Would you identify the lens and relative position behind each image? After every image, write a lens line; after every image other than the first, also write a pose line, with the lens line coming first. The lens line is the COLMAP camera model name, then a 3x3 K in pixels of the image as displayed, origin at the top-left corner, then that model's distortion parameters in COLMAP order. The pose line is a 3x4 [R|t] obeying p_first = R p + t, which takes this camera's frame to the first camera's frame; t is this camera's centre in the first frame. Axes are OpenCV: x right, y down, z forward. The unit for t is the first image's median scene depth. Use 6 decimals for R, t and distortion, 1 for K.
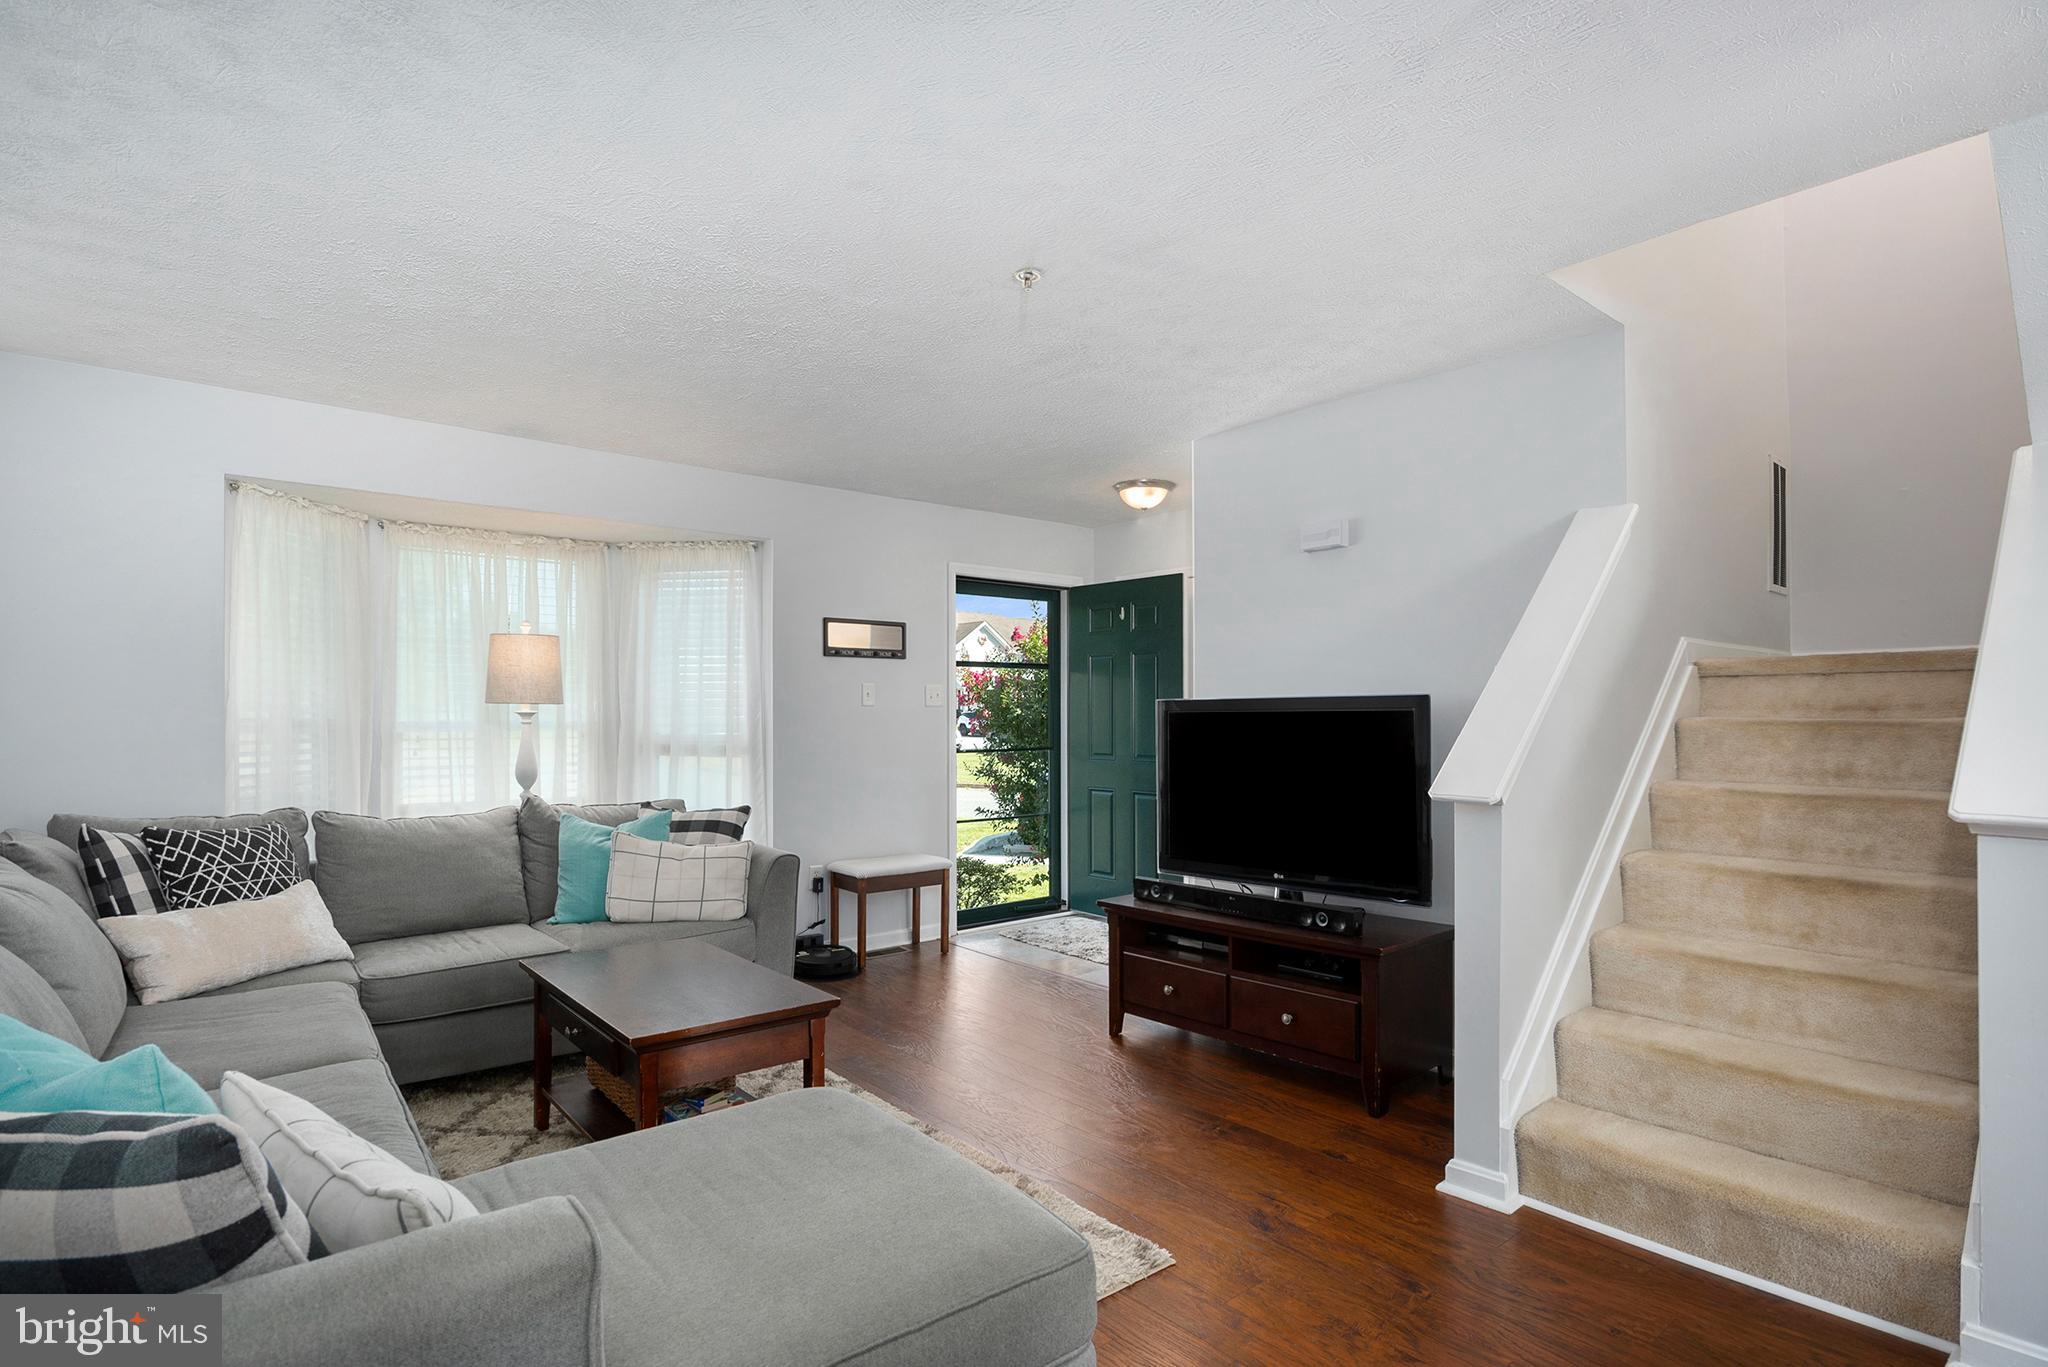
lens RADIAL K [[1022.9, 0, 1088.7], [0, 1022.9, 708.9], [0, 0, 1]] dist [-0.017396, -0.000015]
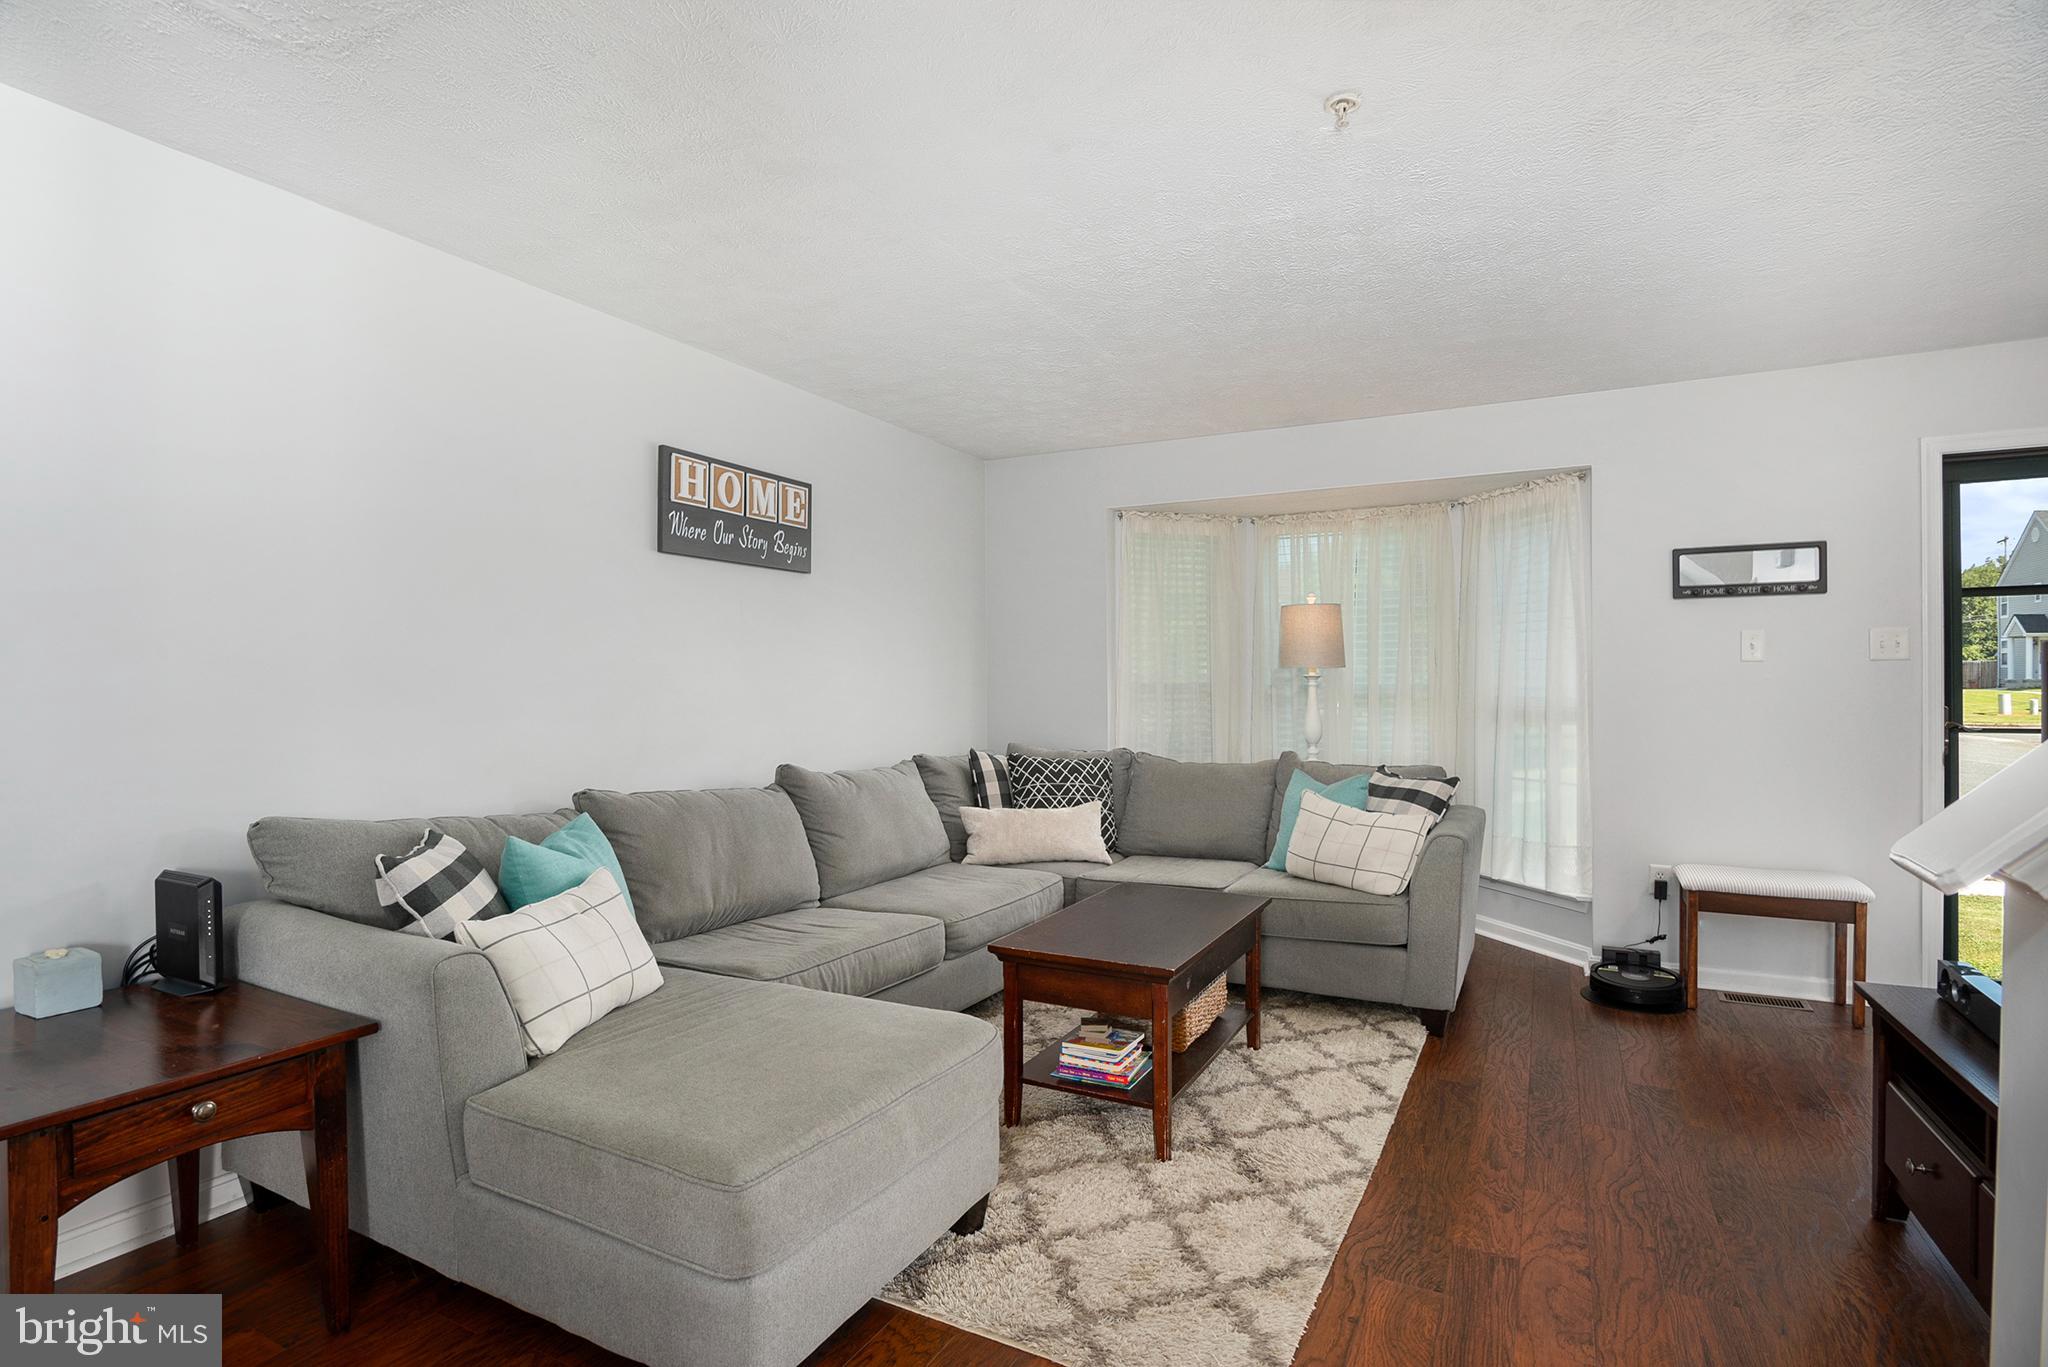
lens RADIAL K [[1030.9, 0, 1016.2], [0, 1030.9, 683.7], [0, 0, 1]] dist [-0.017761, 0.001381]
pose [[0.343341, -0.001228, -0.939210, 0.441955], [0.013998, 0.999895, 0.003810, 0.003963], [0.939107, -0.014455, 0.343322, 0.375934]]
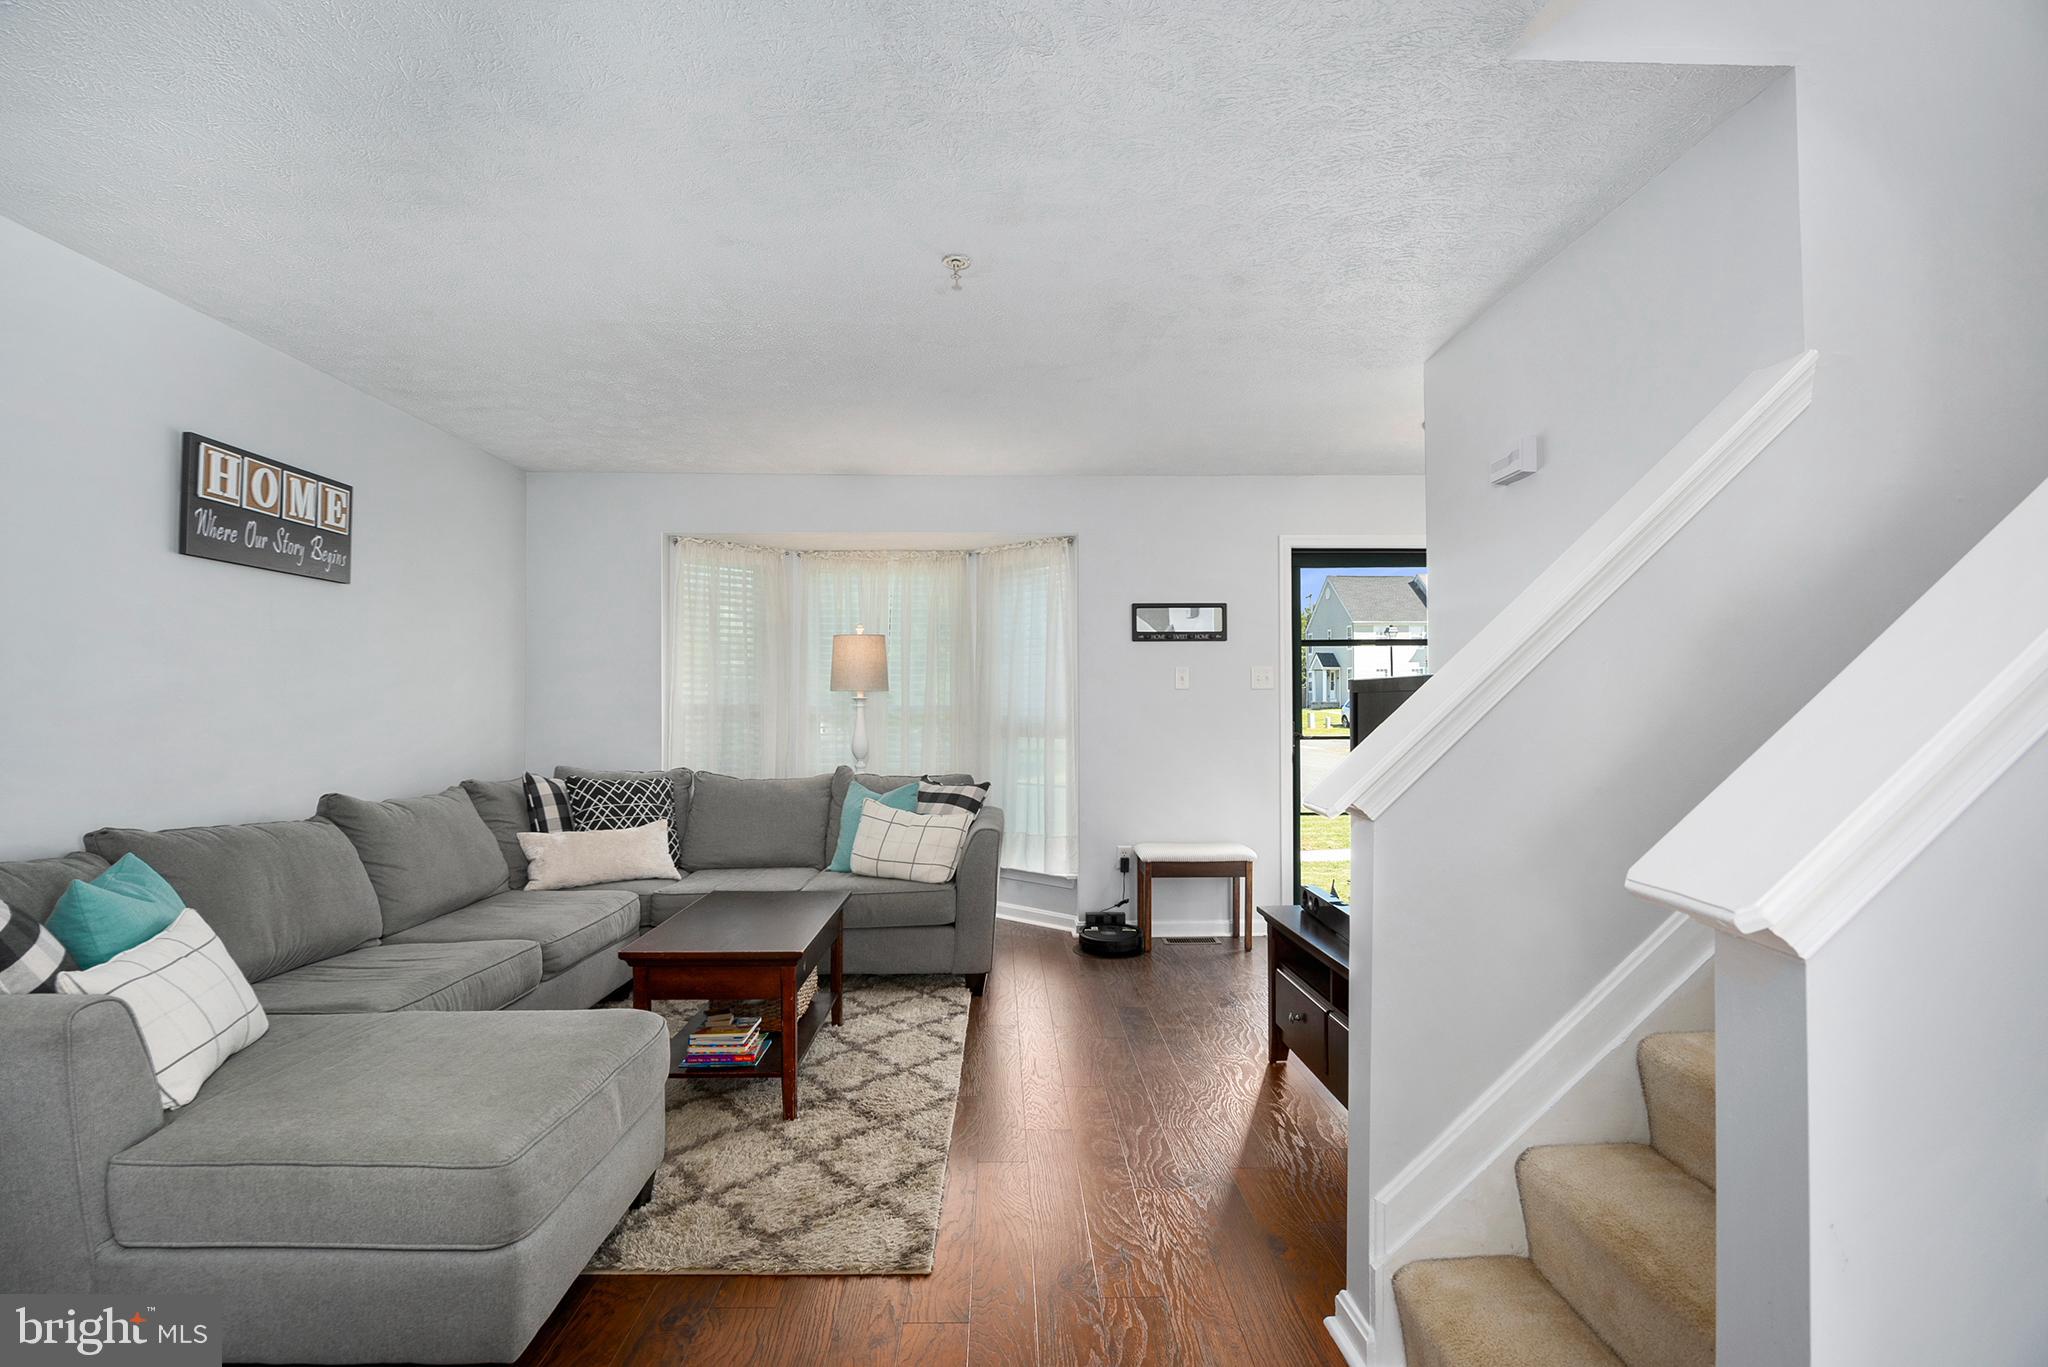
lens RADIAL K [[1050.0, 0, 1045.0], [0, 1050.0, 686.4], [0, 0, 1]] dist [-0.016884, -0.001650]
pose [[0.768717, -0.011741, -0.639482, 0.501988], [0.009054, 0.999931, -0.007474, 0.000519], [0.639525, -0.000045, 0.768770, 0.199086]]
